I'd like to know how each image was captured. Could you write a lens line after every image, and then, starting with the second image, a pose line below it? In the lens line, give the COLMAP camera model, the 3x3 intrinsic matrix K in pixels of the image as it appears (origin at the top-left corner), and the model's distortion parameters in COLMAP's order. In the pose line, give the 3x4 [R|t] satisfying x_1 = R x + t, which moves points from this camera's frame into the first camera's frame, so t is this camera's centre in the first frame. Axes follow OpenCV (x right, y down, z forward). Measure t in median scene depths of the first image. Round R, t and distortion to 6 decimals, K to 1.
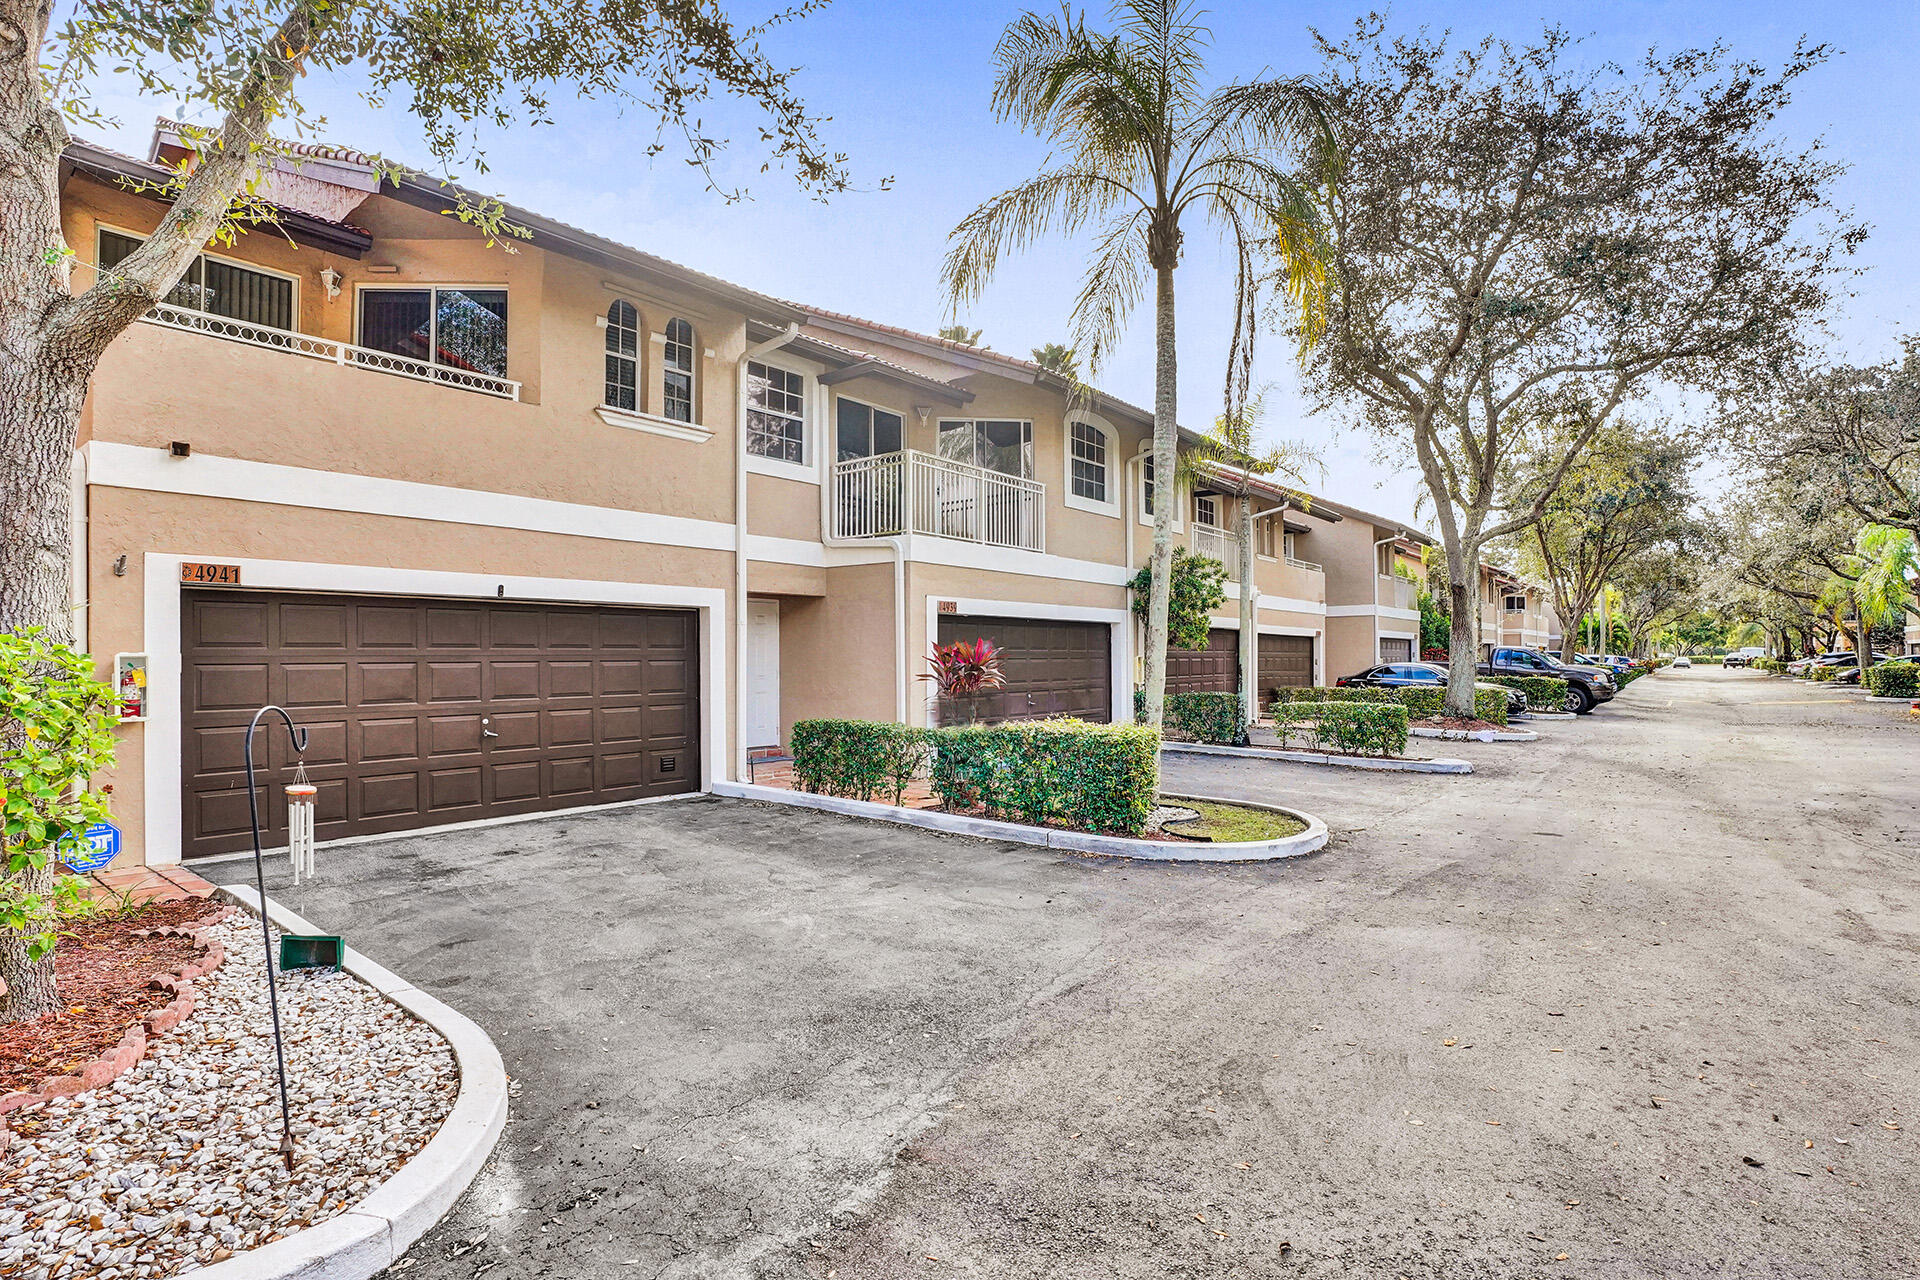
lens RADIAL K [[941.9, 0, 953.6], [0, 941.9, 647.5], [0, 0, 1]] dist [-0.060294, 0.019414]
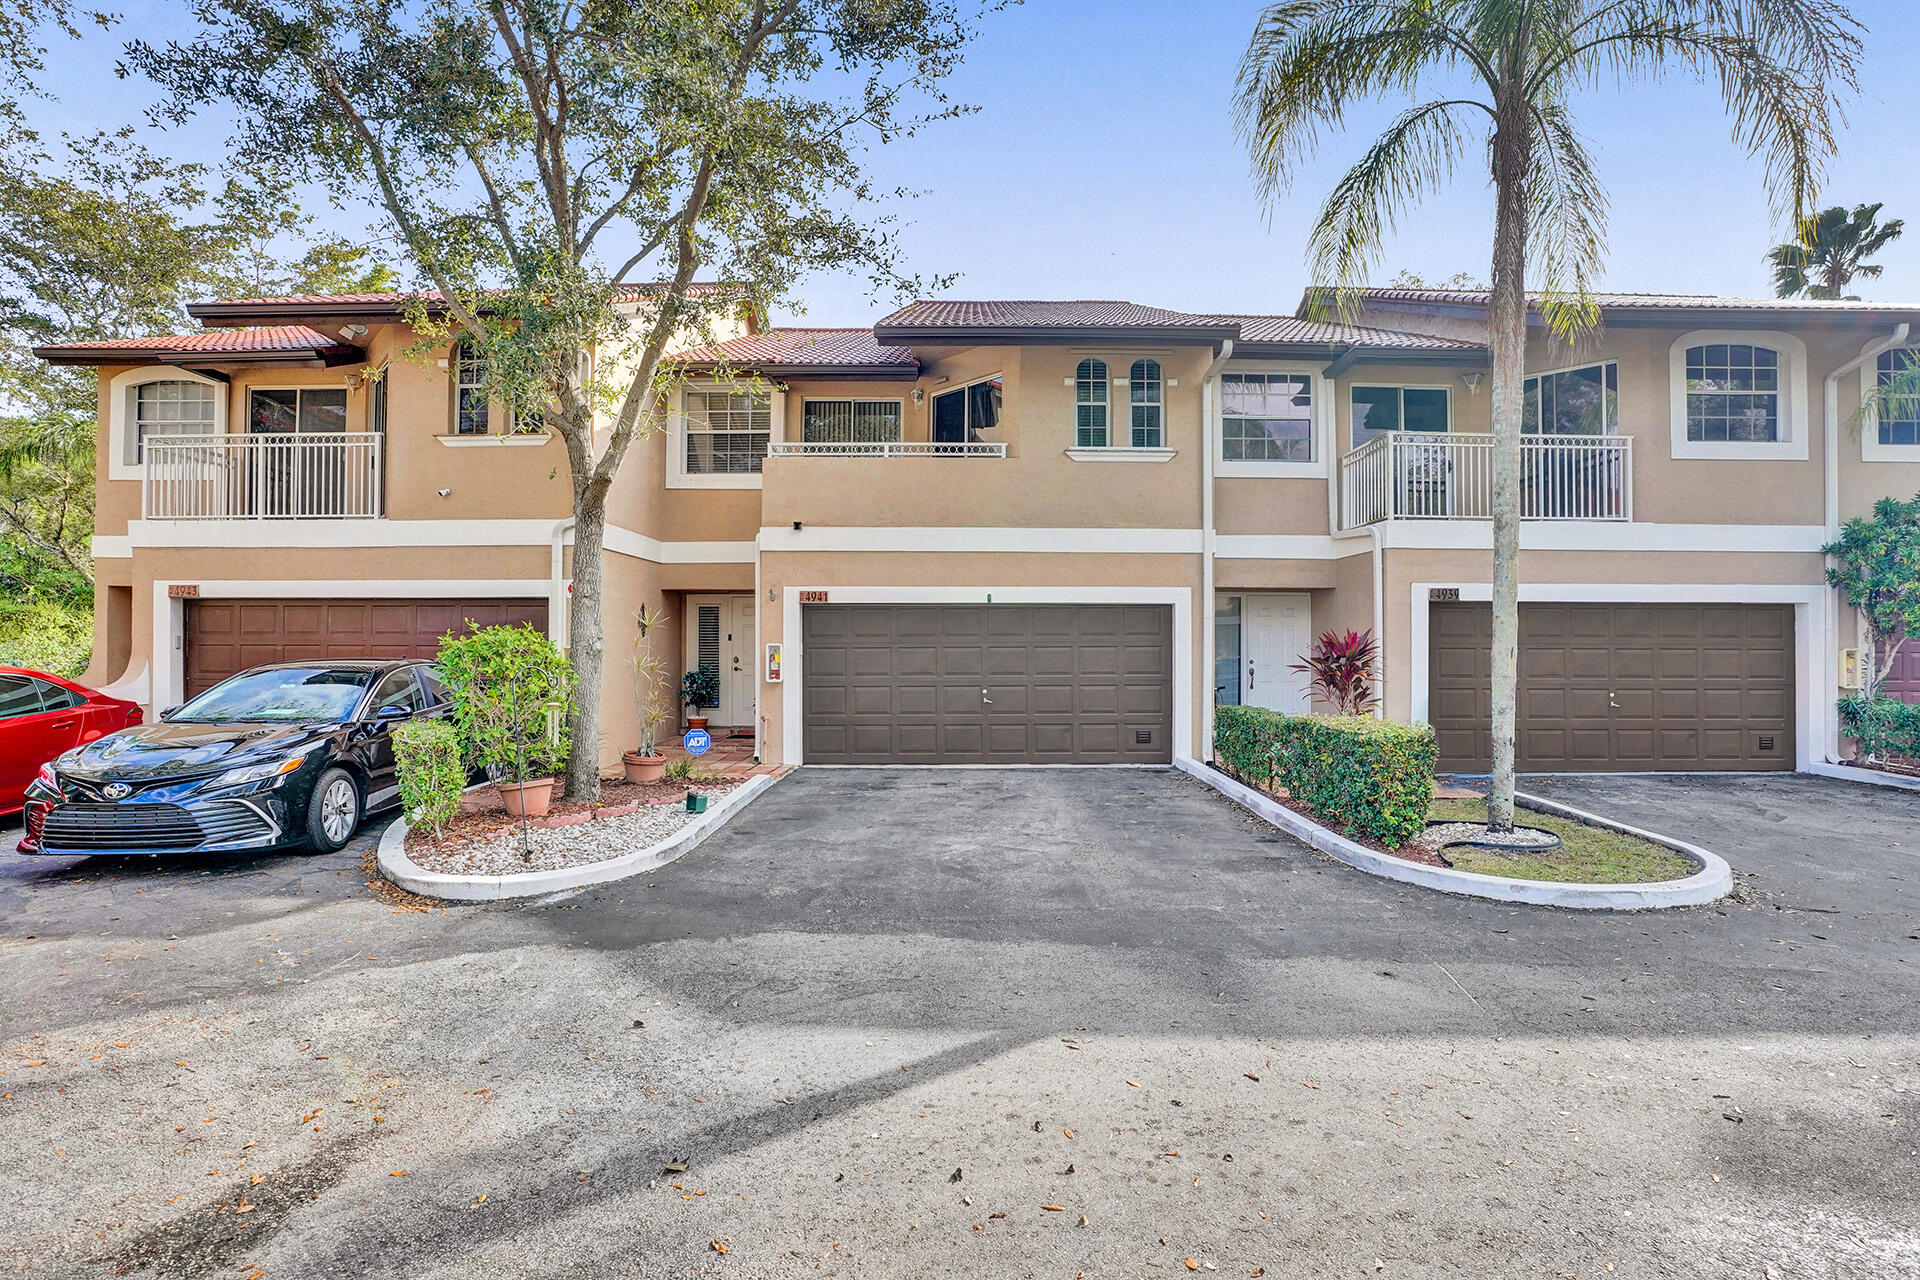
lens RADIAL K [[896.0, 0, 960.0], [0, 896.0, 640.0], [0, 0, 1]] dist [-0.045161, 0.000266]
pose [[0.630362, -0.001903, -0.776299, 0.545799], [0.003785, 0.999993, 0.000622, -0.000600], [0.776292, -0.003331, 0.630365, 0.138015]]
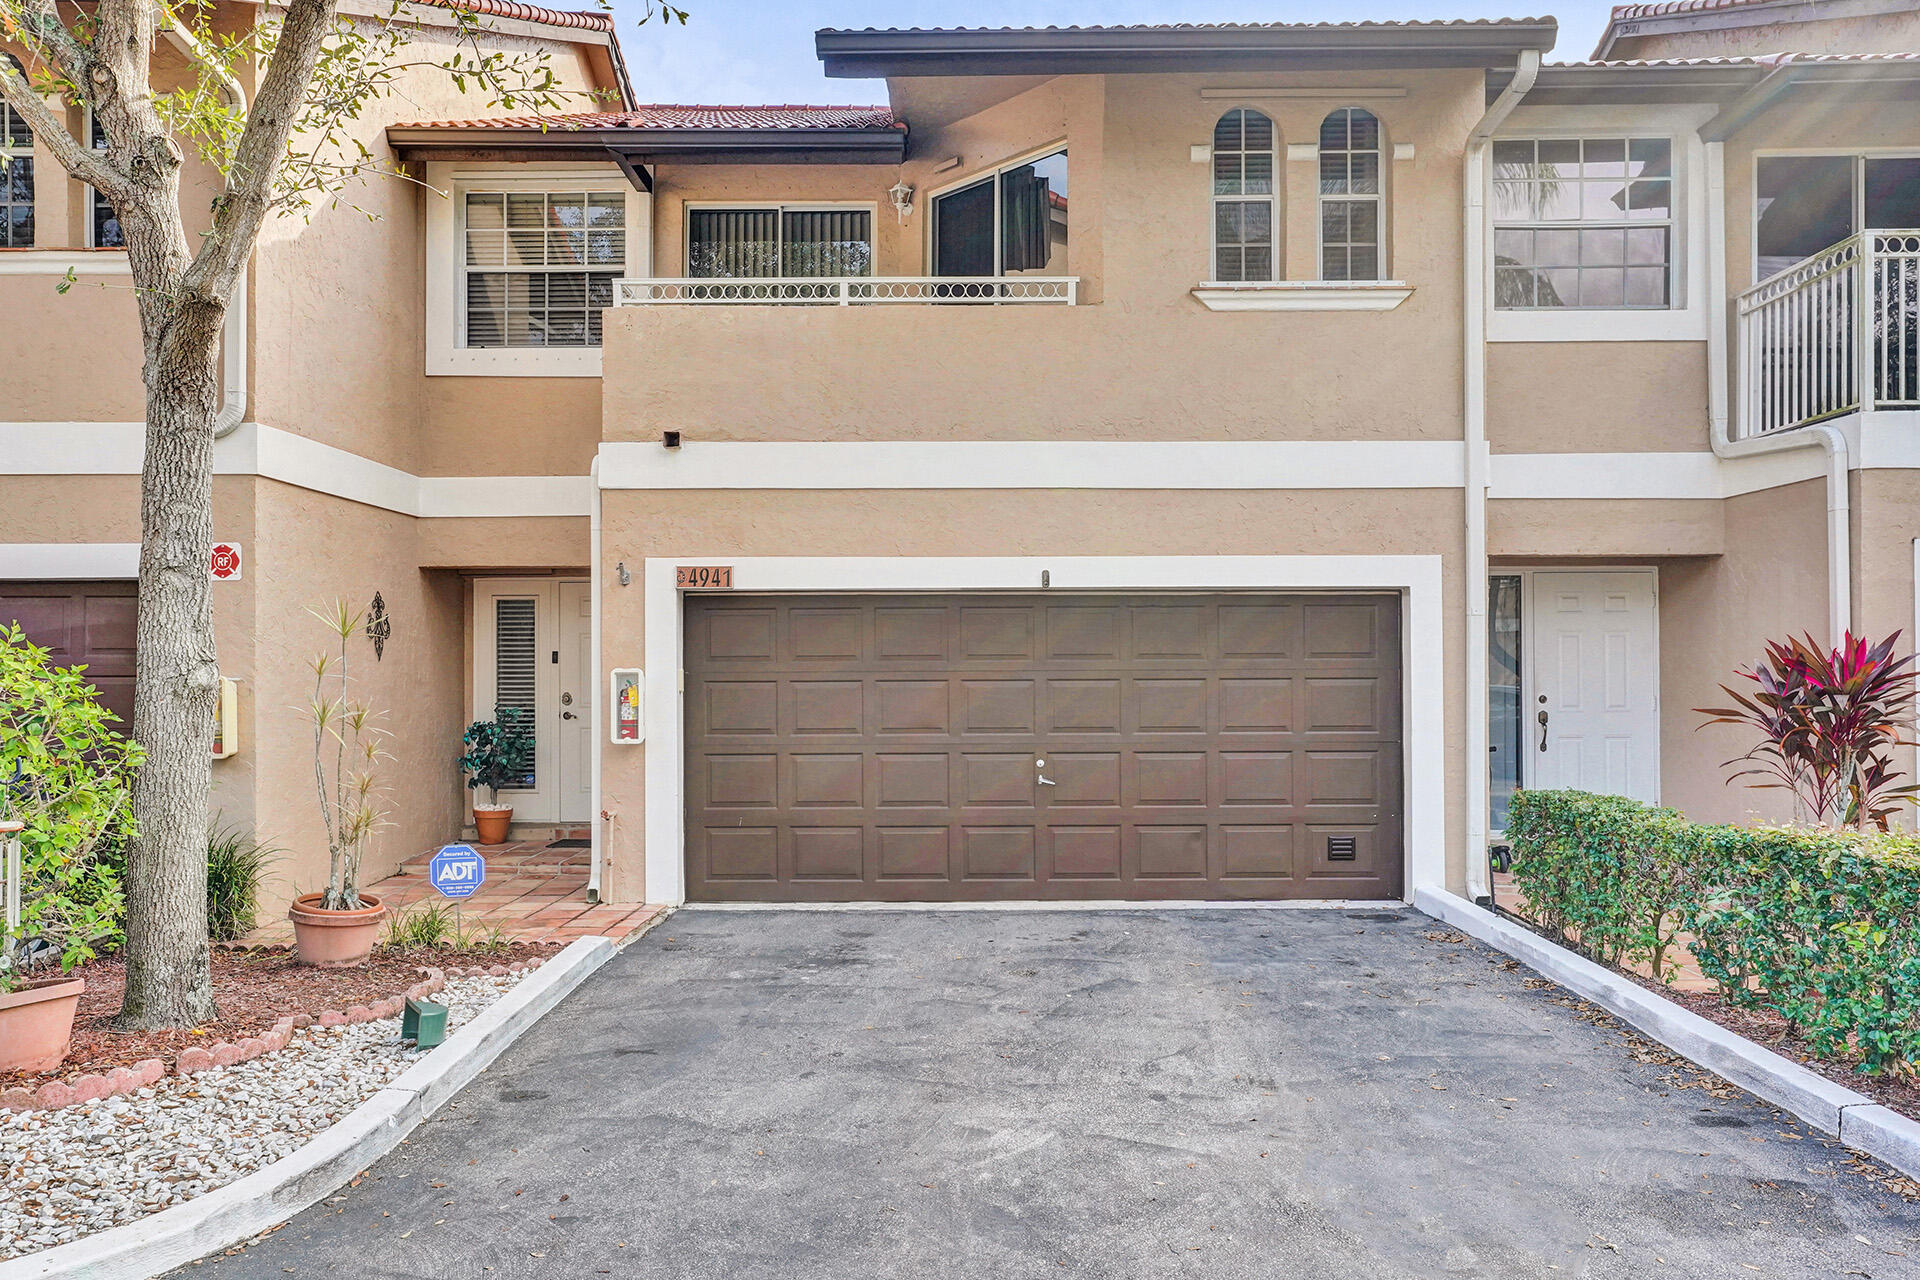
lens RADIAL K [[1415.5, 0, 948.5], [0, 1415.5, 650.8], [0, 0, 1]] dist [0.009706, 0.006034]
pose [[0.620071, -0.009812, -0.784484, 0.329134], [0.008482, 0.999947, -0.005802, -0.000884], [0.784500, -0.003056, 0.620121, 0.291252]]
